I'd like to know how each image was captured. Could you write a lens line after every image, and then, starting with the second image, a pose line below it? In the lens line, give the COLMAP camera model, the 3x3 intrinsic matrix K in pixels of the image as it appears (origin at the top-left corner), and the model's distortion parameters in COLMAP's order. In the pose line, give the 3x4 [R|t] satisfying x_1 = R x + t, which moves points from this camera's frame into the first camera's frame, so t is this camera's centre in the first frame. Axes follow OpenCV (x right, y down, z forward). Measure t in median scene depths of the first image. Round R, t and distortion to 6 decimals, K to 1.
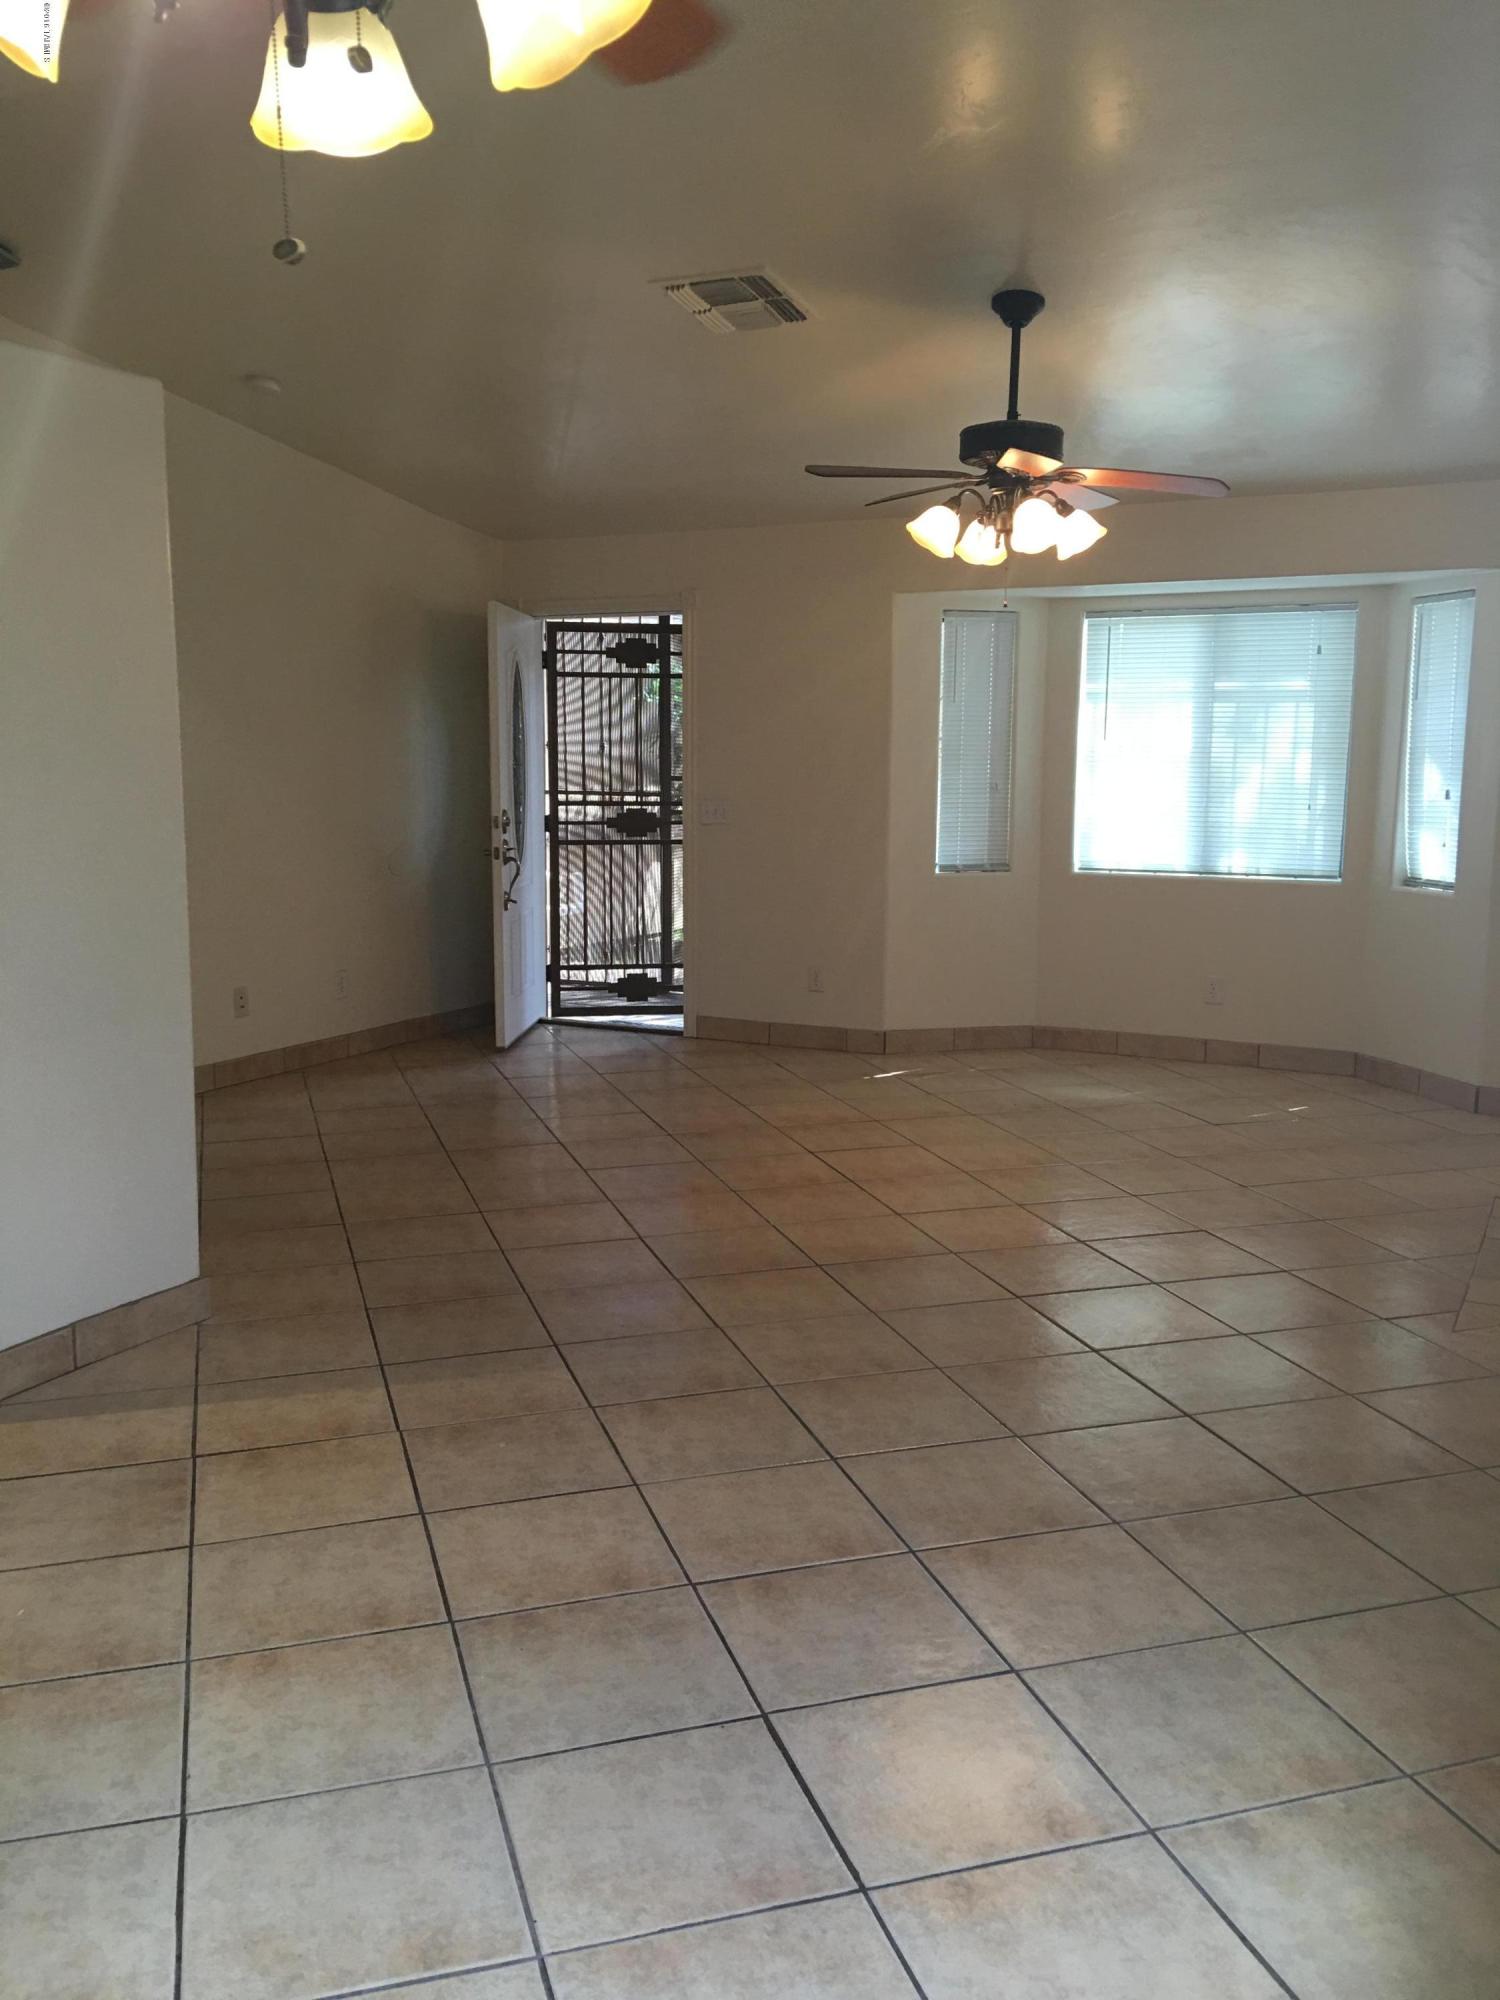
lens RADIAL K [[1692.9, 0, 758.8], [0, 1692.9, 984.6], [0, 0, 1]] dist [0.040861, -0.056197]
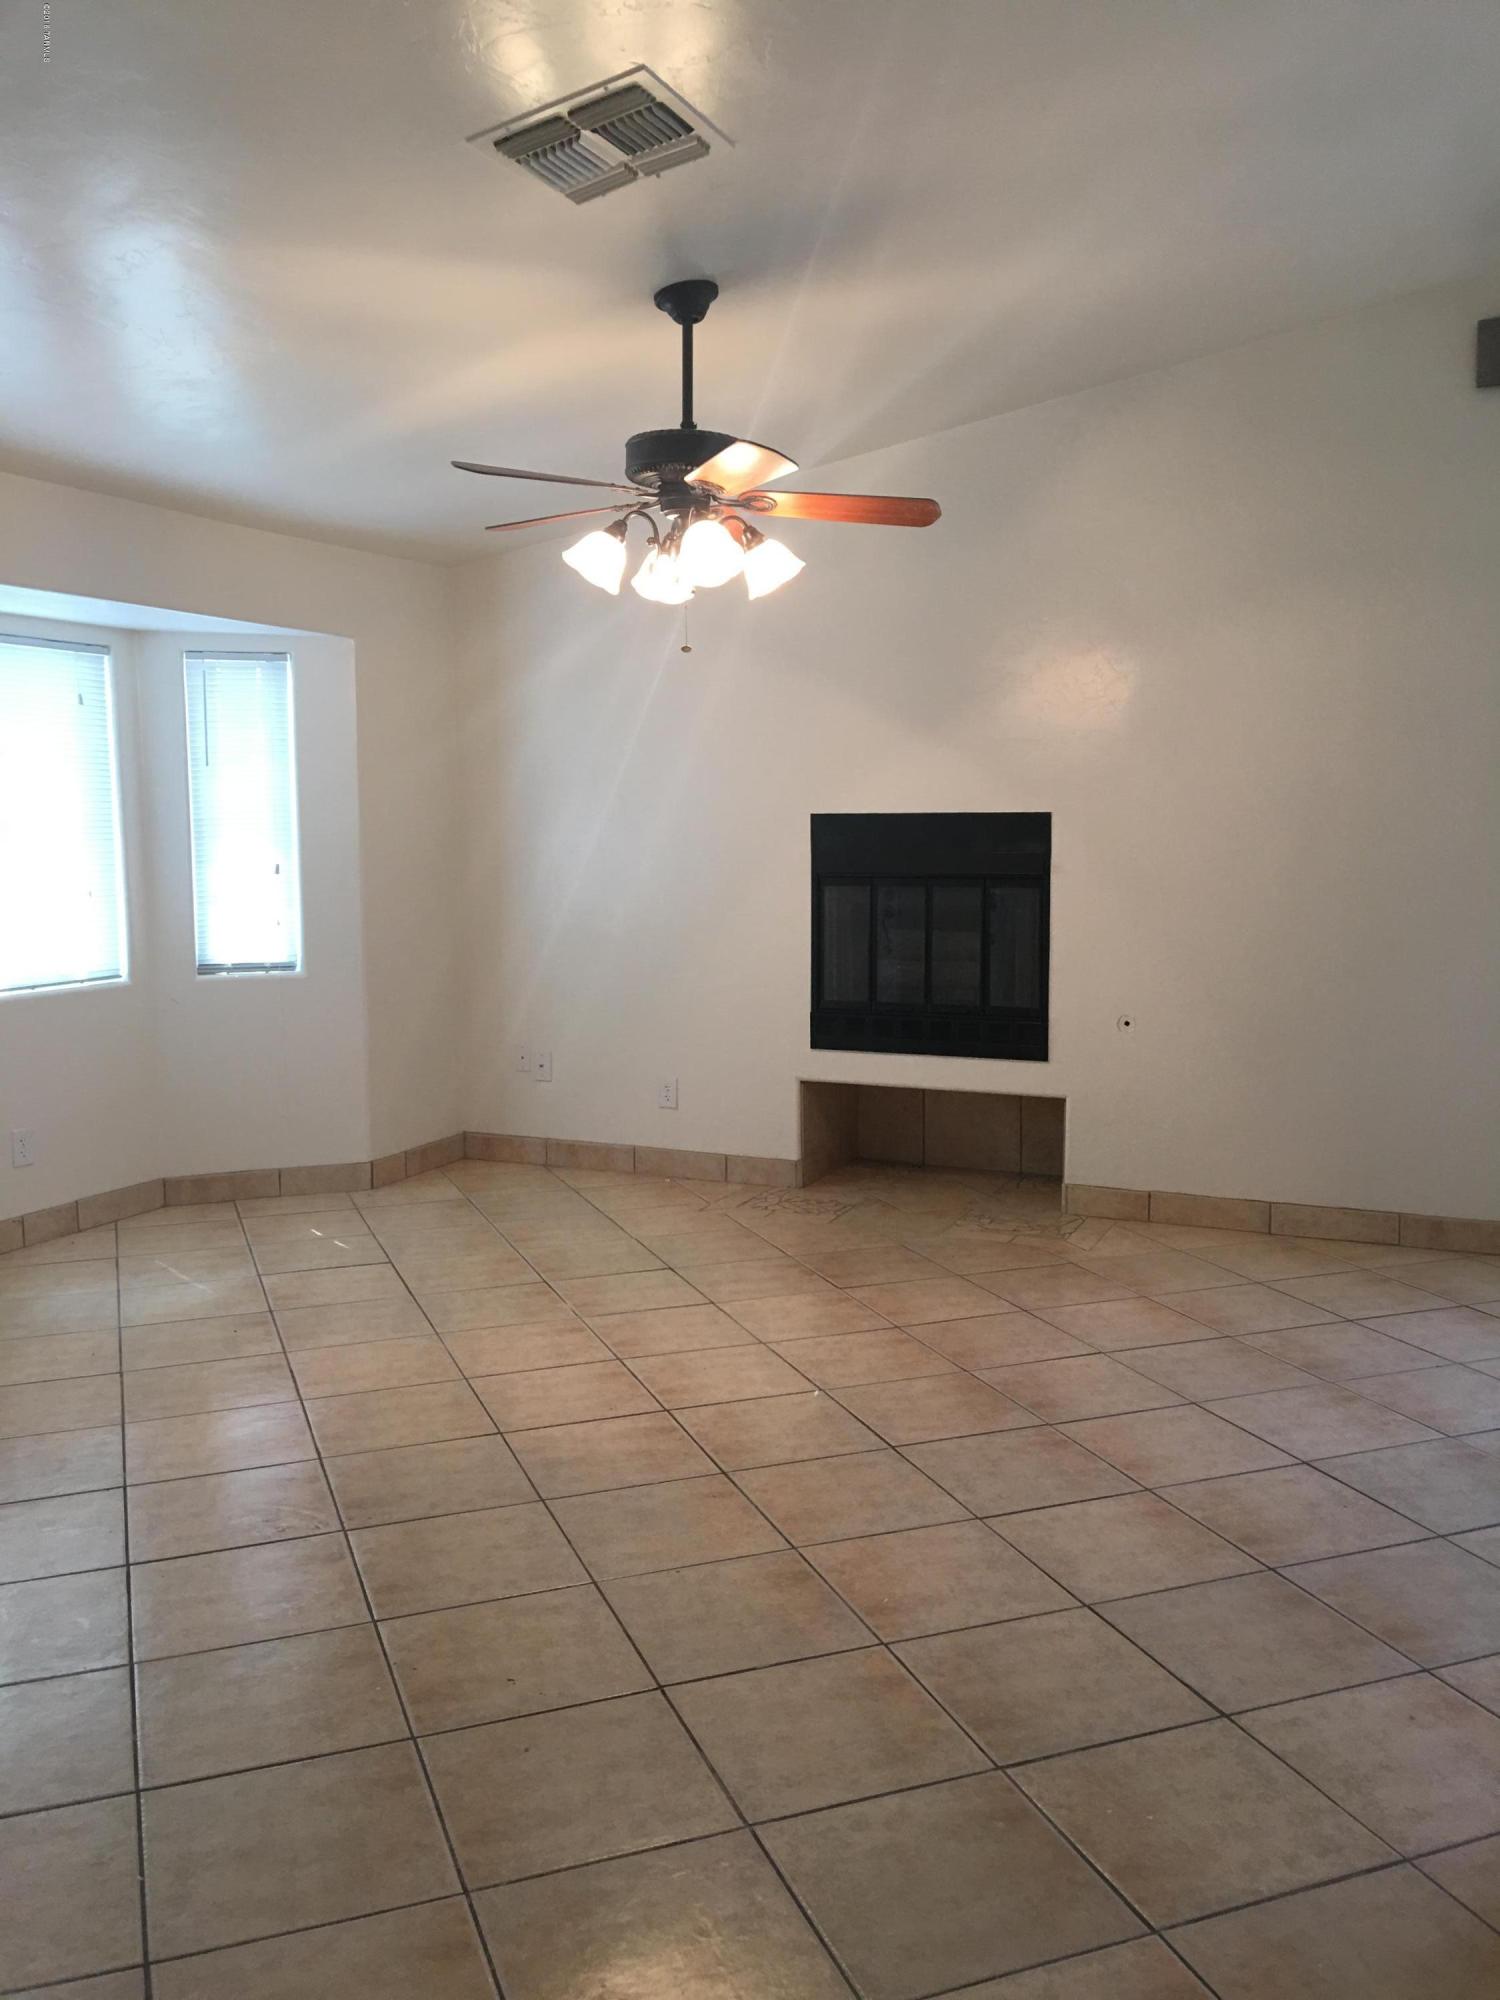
lens RADIAL K [[1692.9, 0, 753.9], [0, 1692.9, 1001.9], [0, 0, 1]] dist [0.040861, -0.056197]
pose [[-0.060204, -0.119289, 0.991033, -0.514118], [0.142766, 0.981597, 0.126827, -0.115220], [-0.987924, 0.149121, -0.042066, 0.755290]]
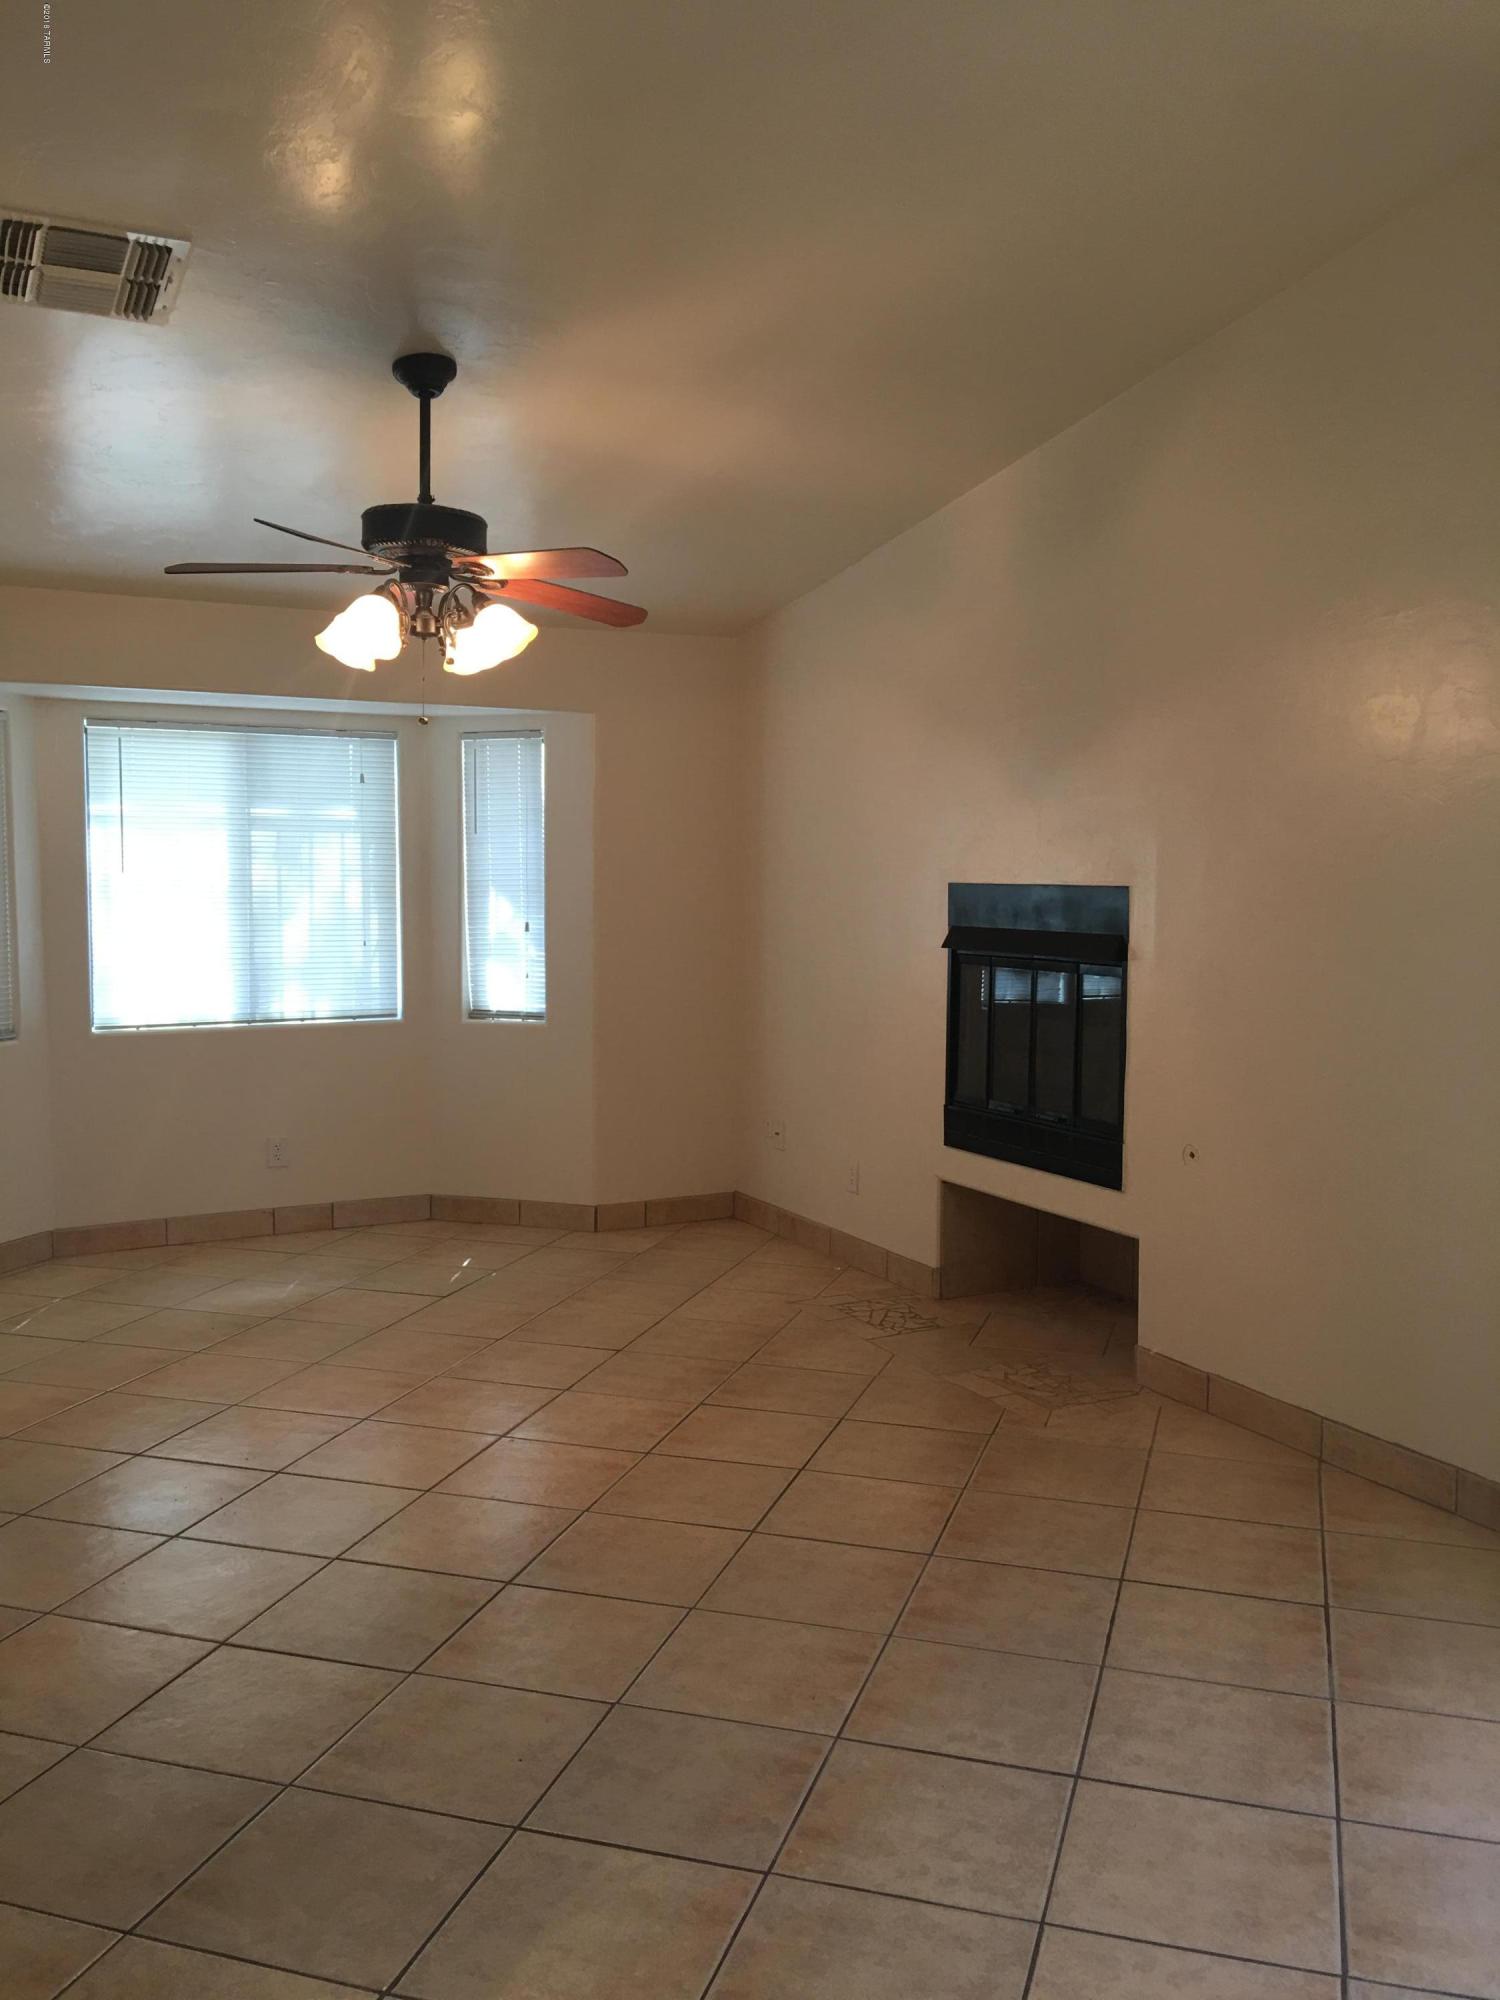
lens RADIAL K [[1692.9, 0, 764.5], [0, 1692.9, 998.6], [0, 0, 1]] dist [0.040861, -0.056197]
pose [[0.564794, -0.069801, 0.822275, -0.334962], [0.112135, 0.993666, 0.007329, -0.057730], [-0.817578, 0.088066, 0.569044, 0.296619]]
